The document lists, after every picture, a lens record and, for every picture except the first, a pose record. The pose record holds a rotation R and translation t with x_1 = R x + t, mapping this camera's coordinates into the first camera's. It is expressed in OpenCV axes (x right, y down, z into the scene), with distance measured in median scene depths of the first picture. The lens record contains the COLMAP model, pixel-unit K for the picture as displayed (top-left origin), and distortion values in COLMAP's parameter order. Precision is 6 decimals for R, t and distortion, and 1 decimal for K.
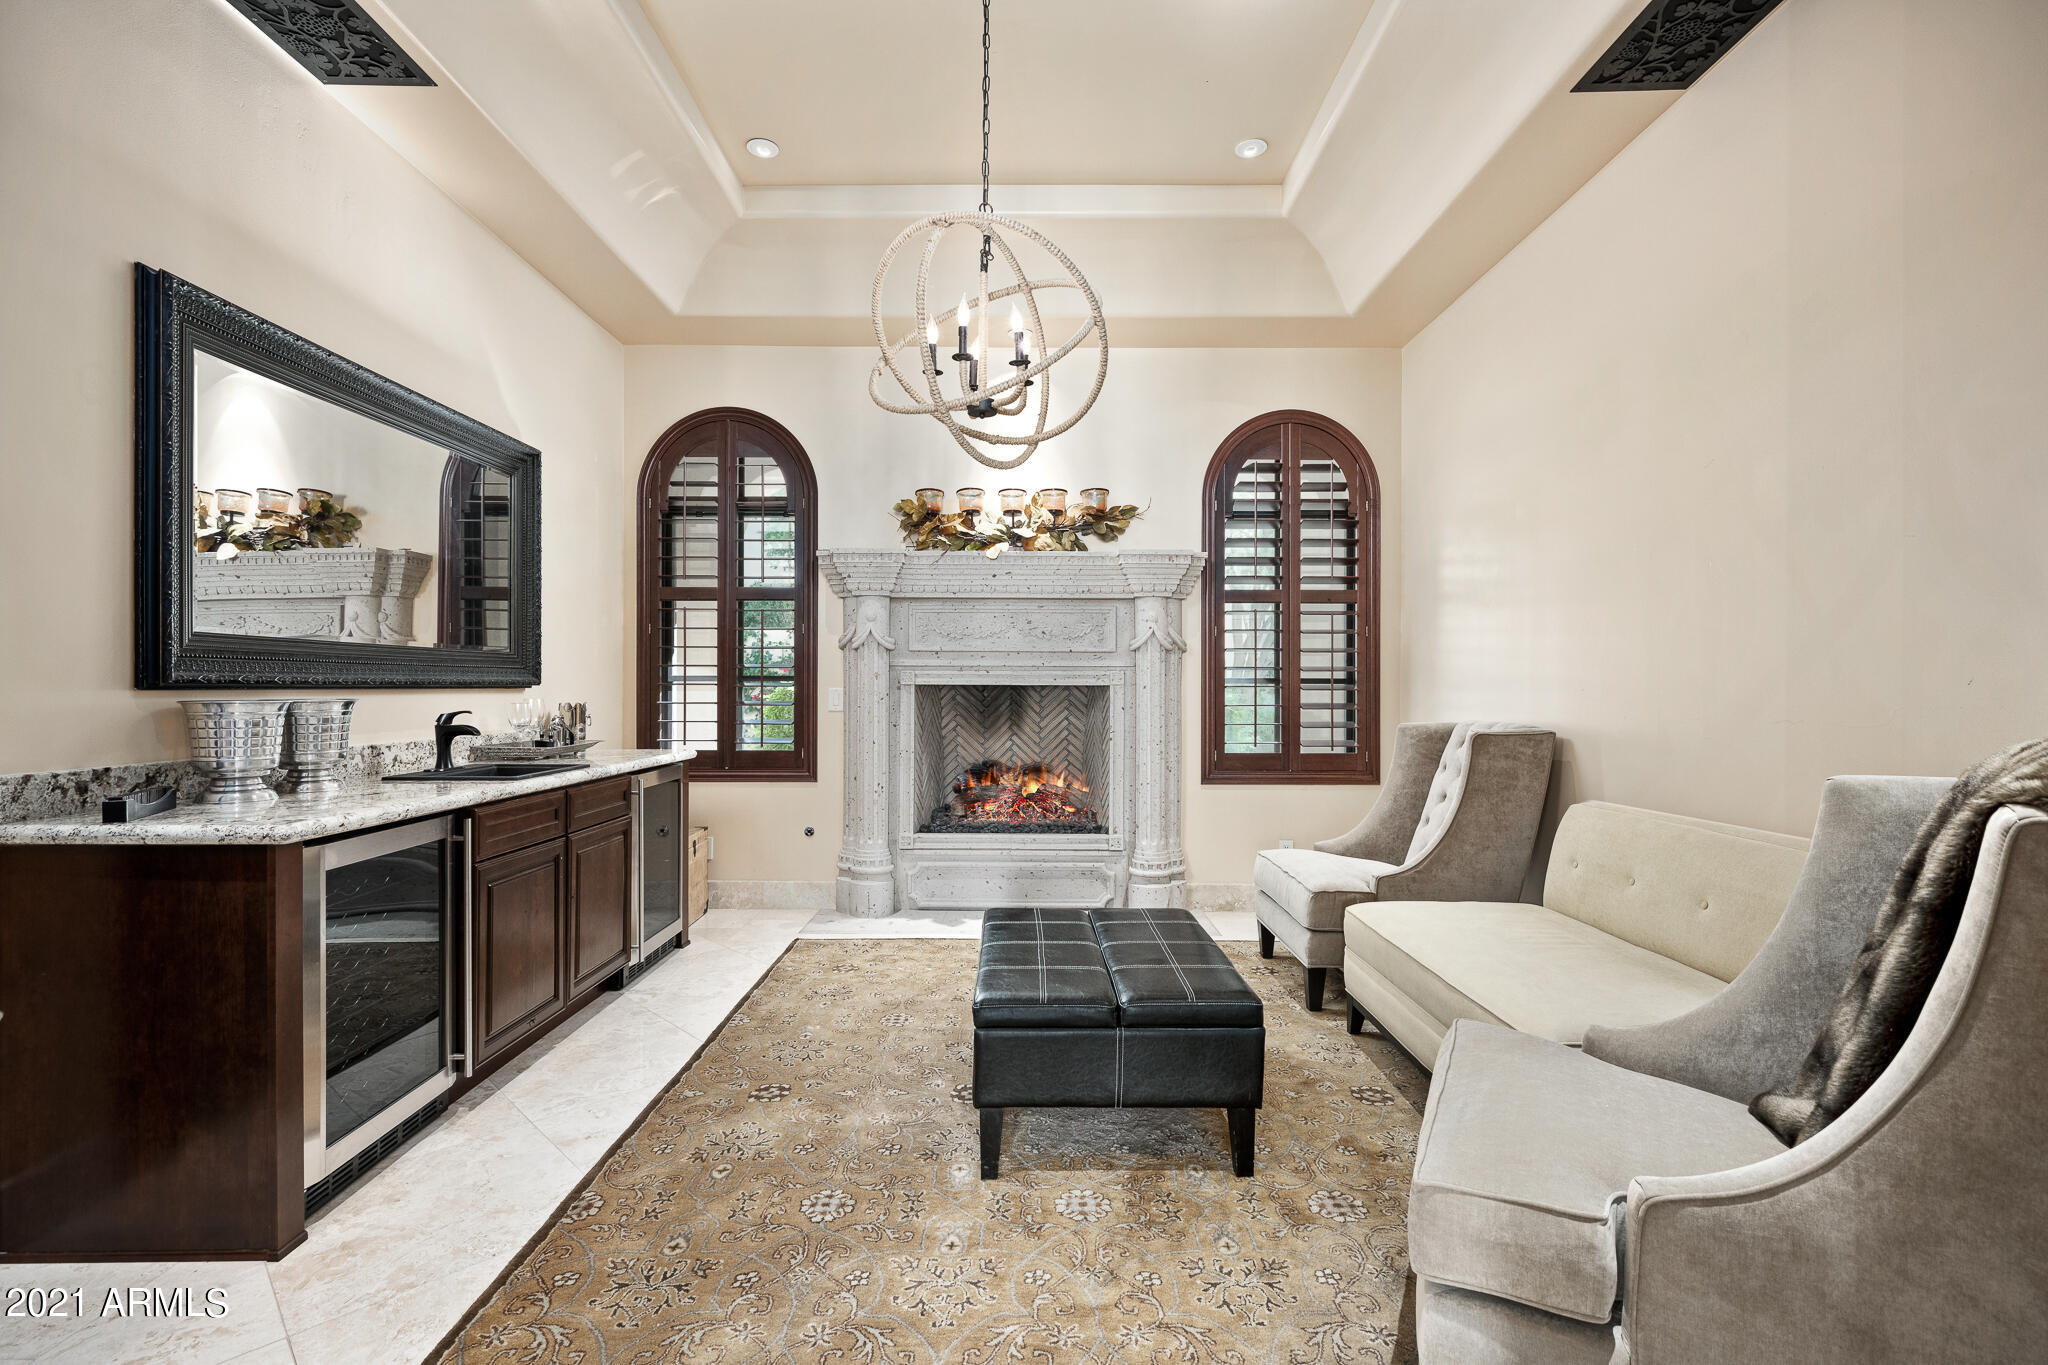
lens RADIAL K [[895.2, 0, 1027.2], [0, 895.2, 683.4], [0, 0, 1]] dist [0.000481, -0.000265]
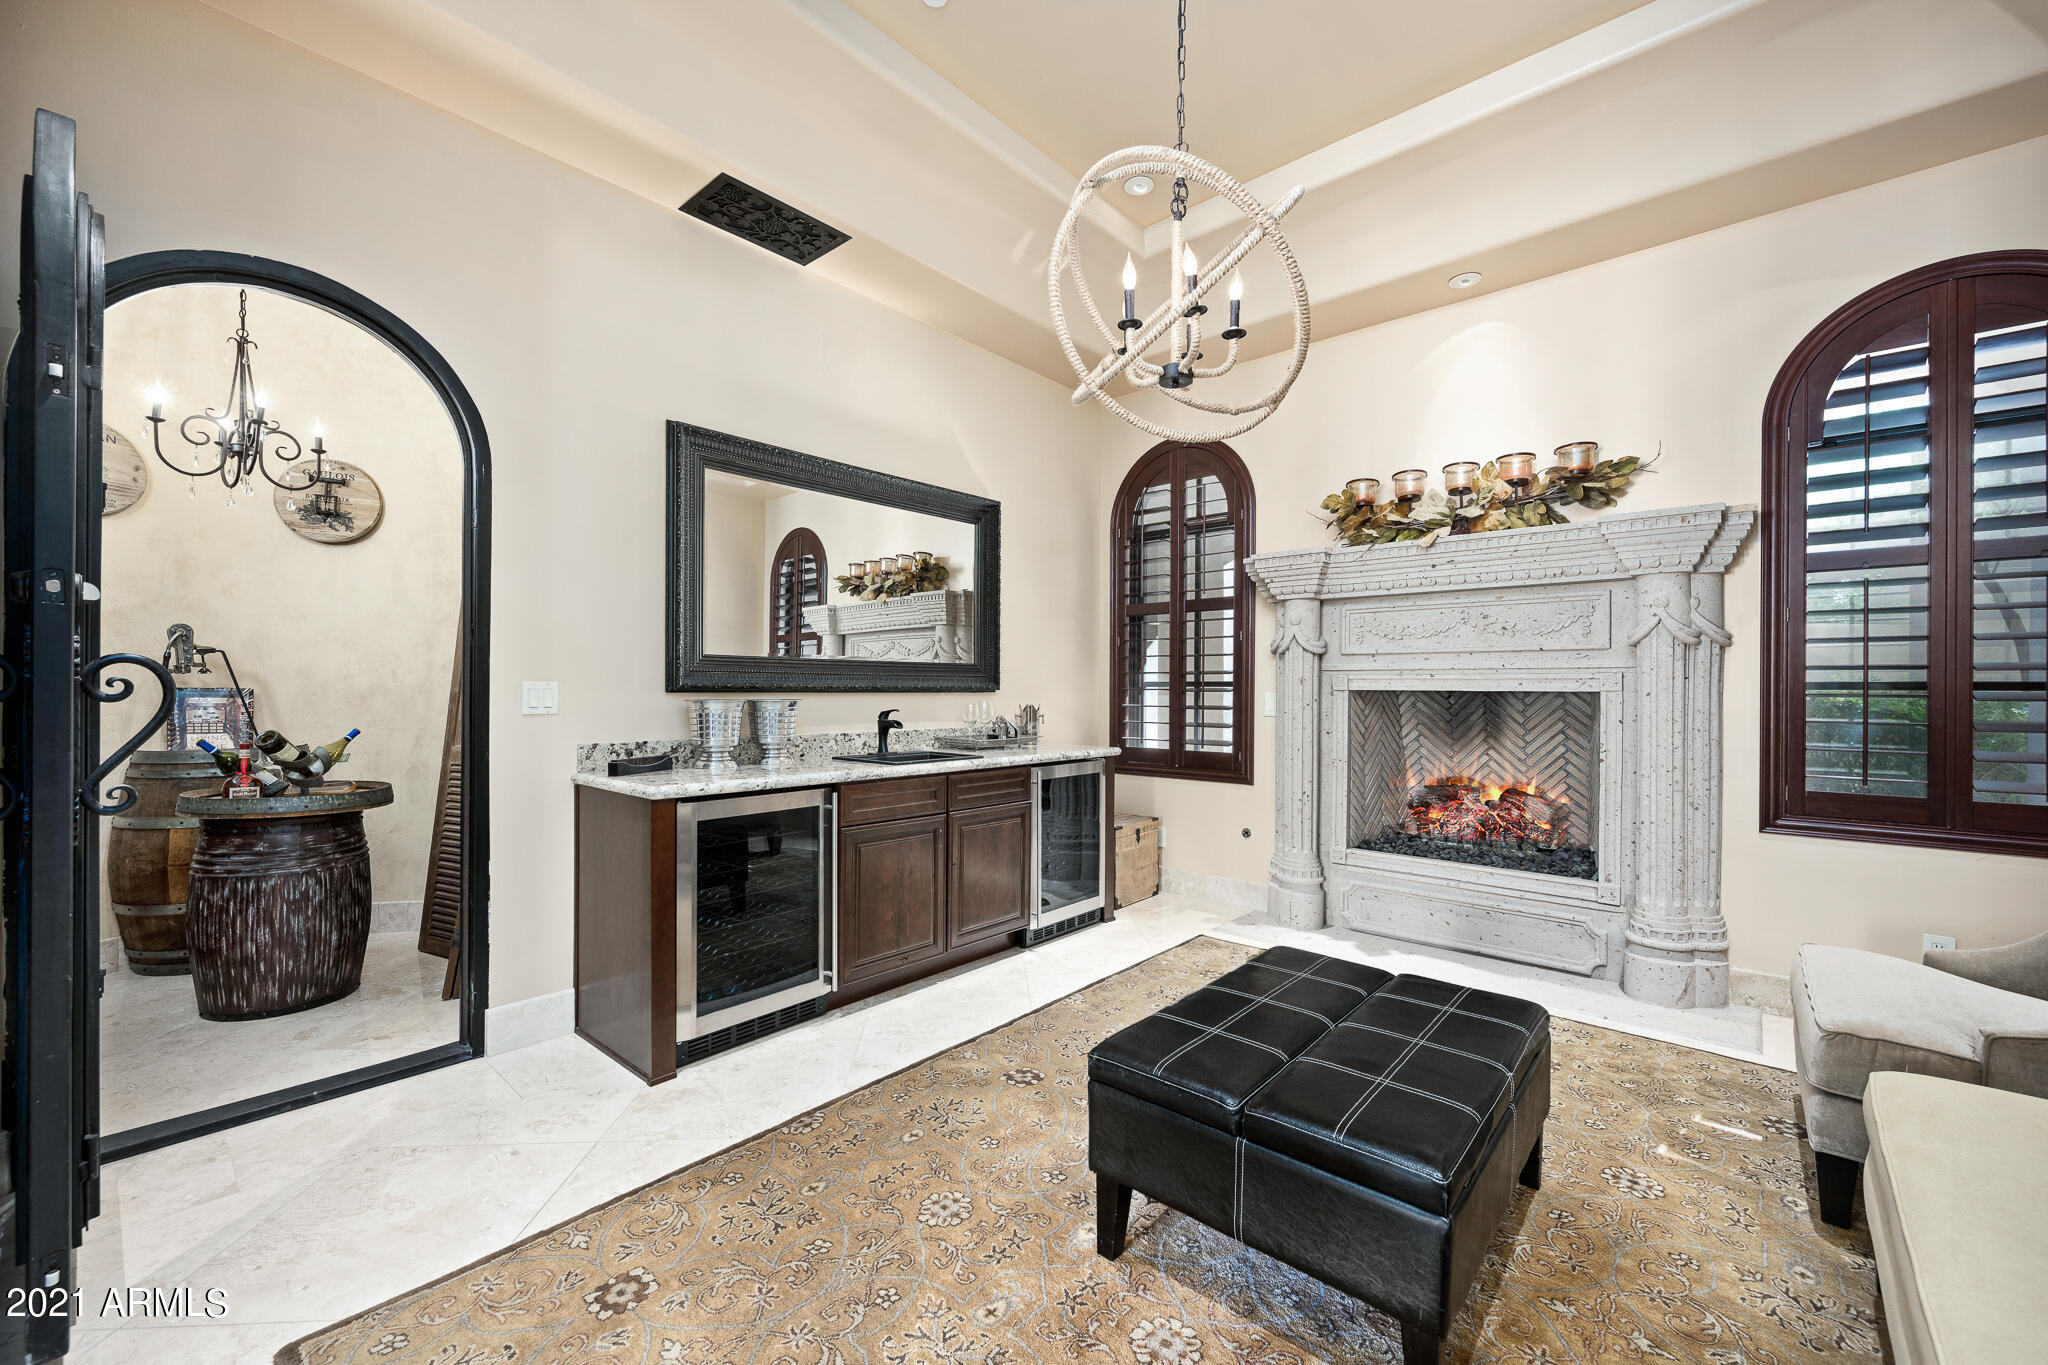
lens RADIAL K [[796.1, 0, 1024.4], [0, 796.1, 687.1], [0, 0, 1]] dist [0.000972, 0.000026]
pose [[0.761077, -0.000517, -0.648661, 0.163573], [-0.000900, 0.999998, -0.001853, 0.000060], [0.648661, 0.001994, 0.761075, 0.145506]]
